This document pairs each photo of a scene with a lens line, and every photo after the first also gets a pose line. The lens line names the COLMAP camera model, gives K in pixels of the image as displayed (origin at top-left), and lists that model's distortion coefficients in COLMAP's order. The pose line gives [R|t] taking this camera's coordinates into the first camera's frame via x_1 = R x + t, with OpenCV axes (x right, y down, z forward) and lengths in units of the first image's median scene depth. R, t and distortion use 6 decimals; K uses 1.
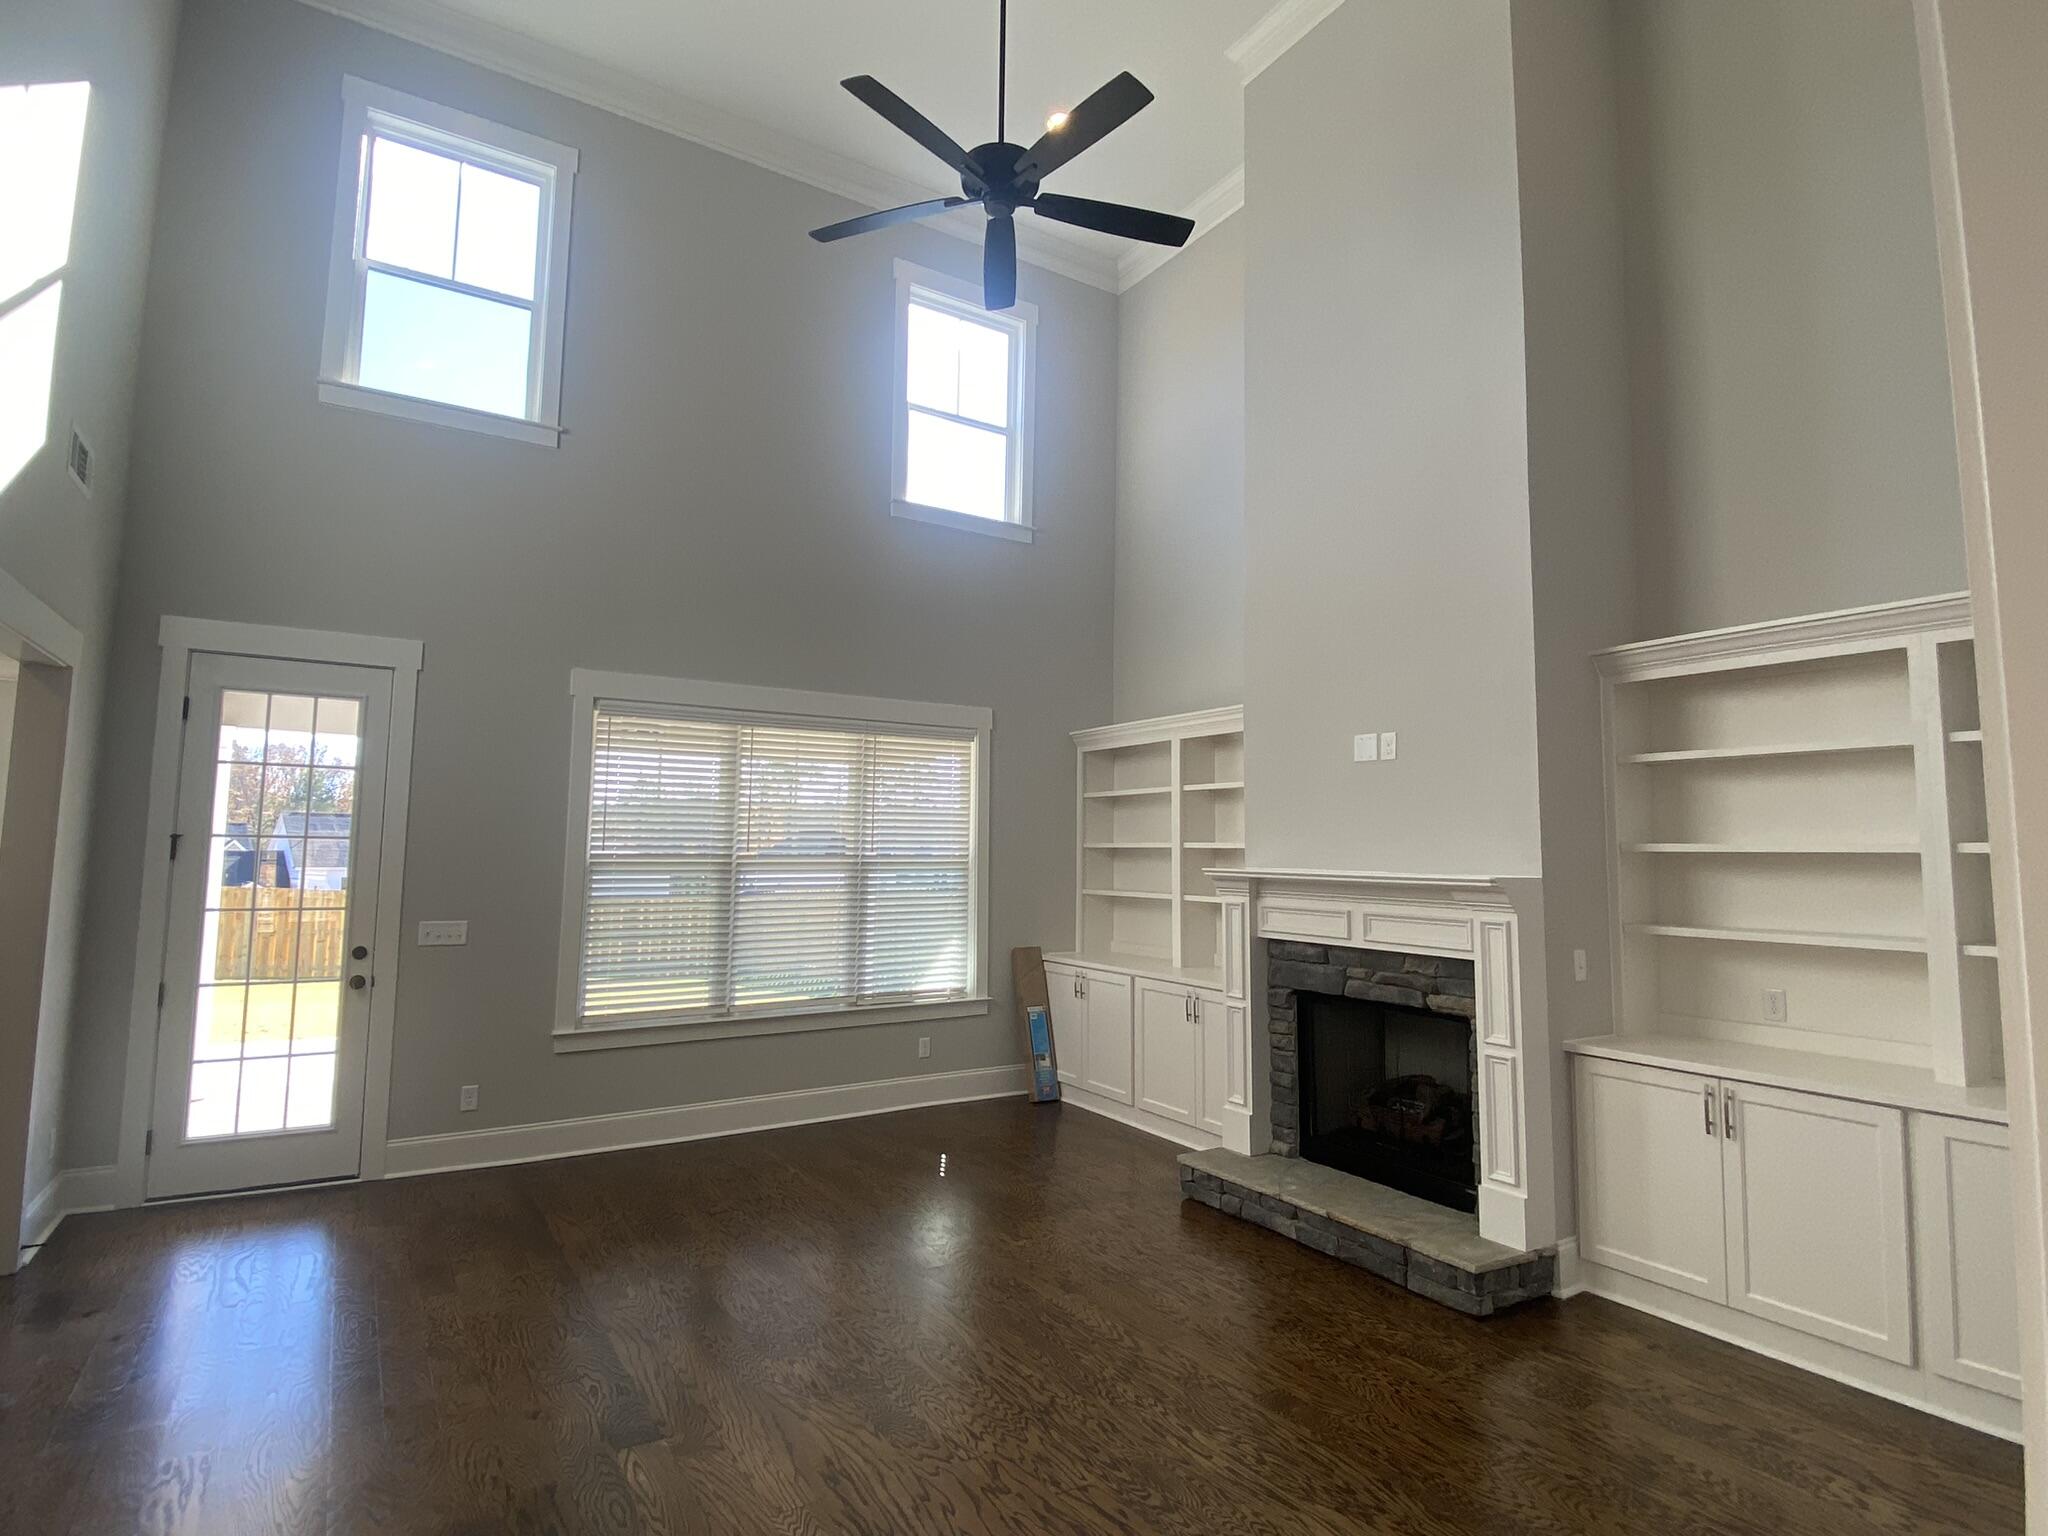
lens RADIAL K [[1089.0, 0, 1006.9], [0, 1089.0, 743.9], [0, 0, 1]] dist [0.103394, -0.112096]
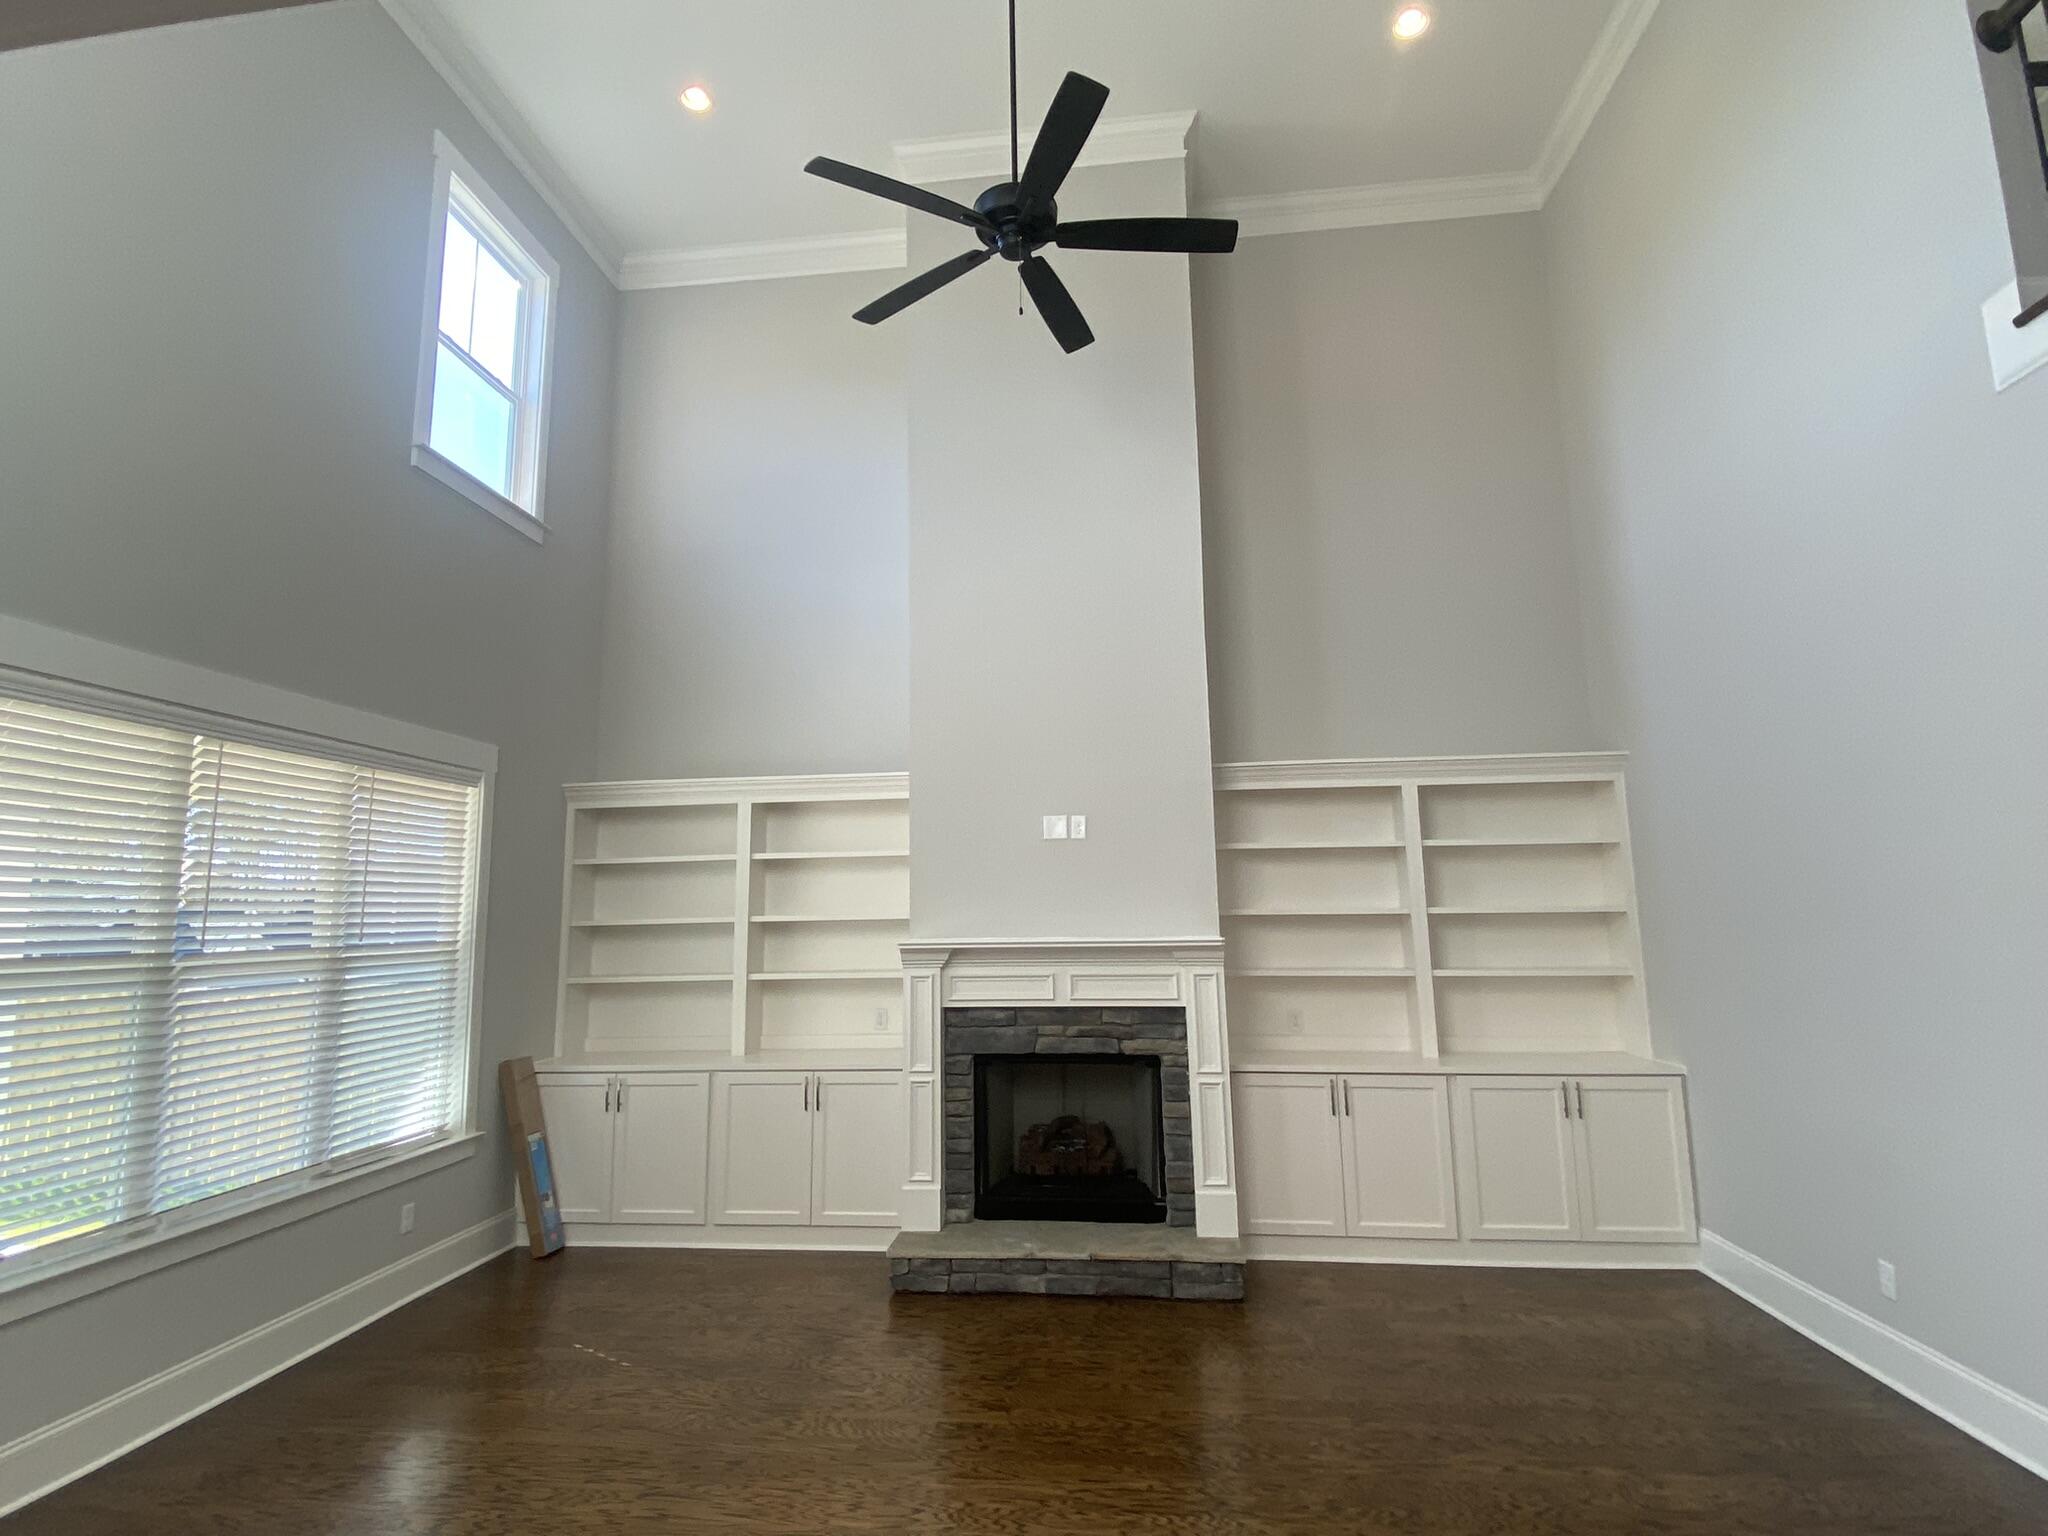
lens RADIAL K [[1089.0, 0, 1006.9], [0, 1089.0, 743.9], [0, 0, 1]] dist [0.103394, -0.112096]
pose [[0.603642, 0.104324, 0.790401, -0.575331], [-0.058503, 0.994525, -0.086587, 0.017659], [-0.795106, 0.006027, 0.606440, 0.340478]]
